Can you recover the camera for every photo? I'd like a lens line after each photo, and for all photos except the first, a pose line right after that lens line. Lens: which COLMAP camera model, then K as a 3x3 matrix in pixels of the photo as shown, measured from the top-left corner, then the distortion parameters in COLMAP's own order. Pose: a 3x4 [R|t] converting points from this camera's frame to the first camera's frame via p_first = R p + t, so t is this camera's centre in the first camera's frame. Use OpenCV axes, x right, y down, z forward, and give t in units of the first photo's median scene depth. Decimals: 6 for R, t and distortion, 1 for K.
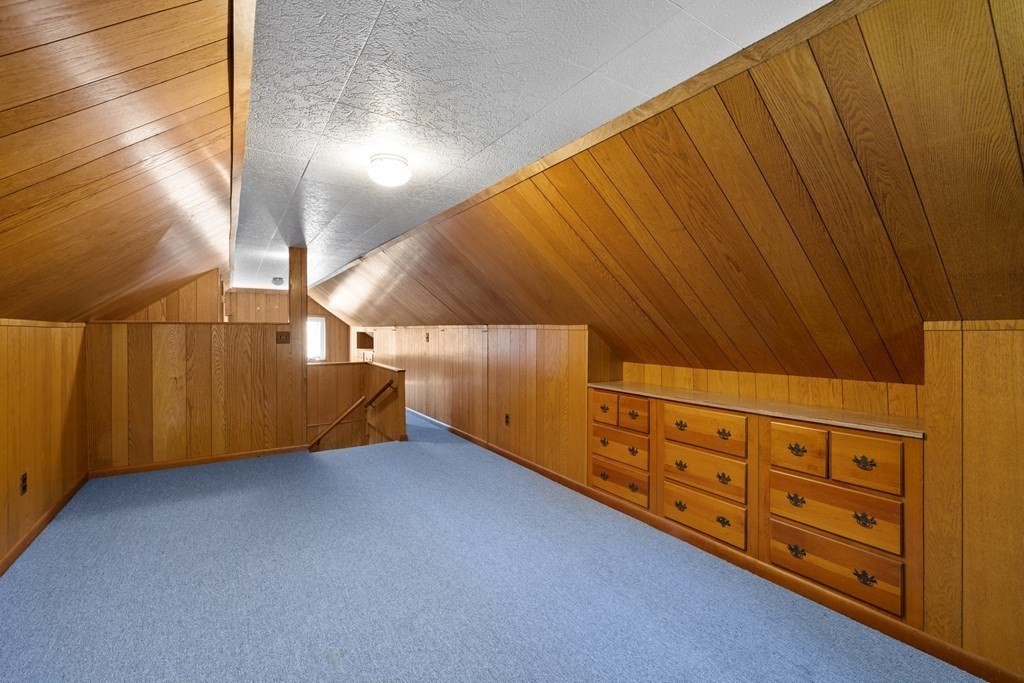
lens RADIAL K [[434.9, 0, 516.9], [0, 434.9, 332.7], [0, 0, 1]] dist [-0.001001, -0.000668]
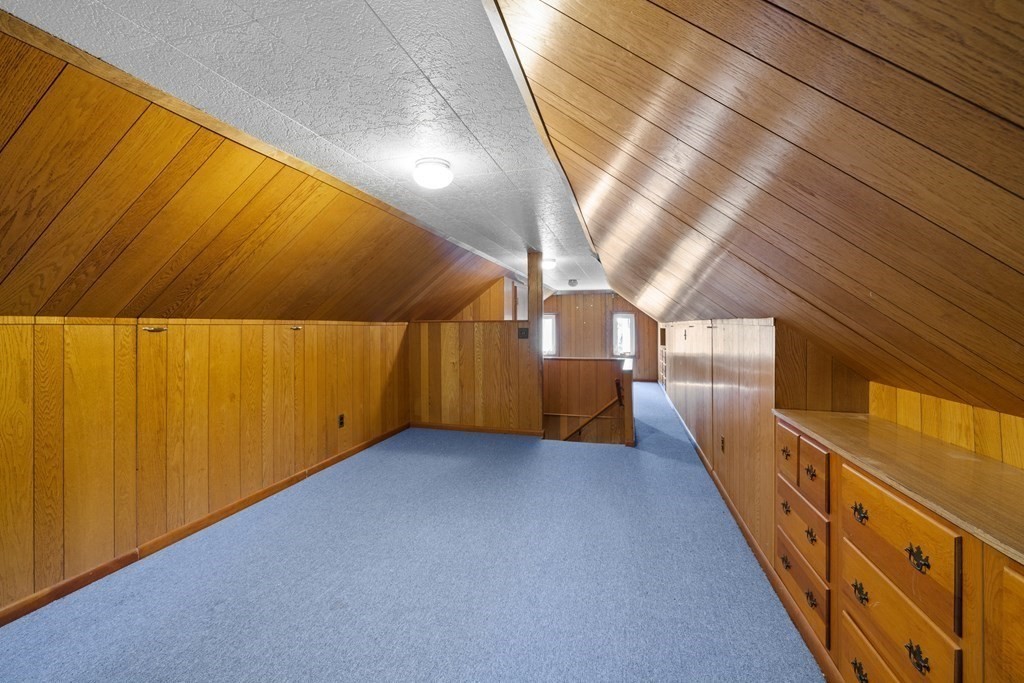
lens RADIAL K [[434.9, 0, 500.7], [0, 434.9, 327.1], [0, 0, 1]] dist [-0.001001, -0.000668]
pose [[0.662346, -0.001274, -0.749197, 0.316880], [-0.002122, 0.999991, -0.003576, -0.001092], [0.749195, 0.003958, 0.662337, 0.231250]]
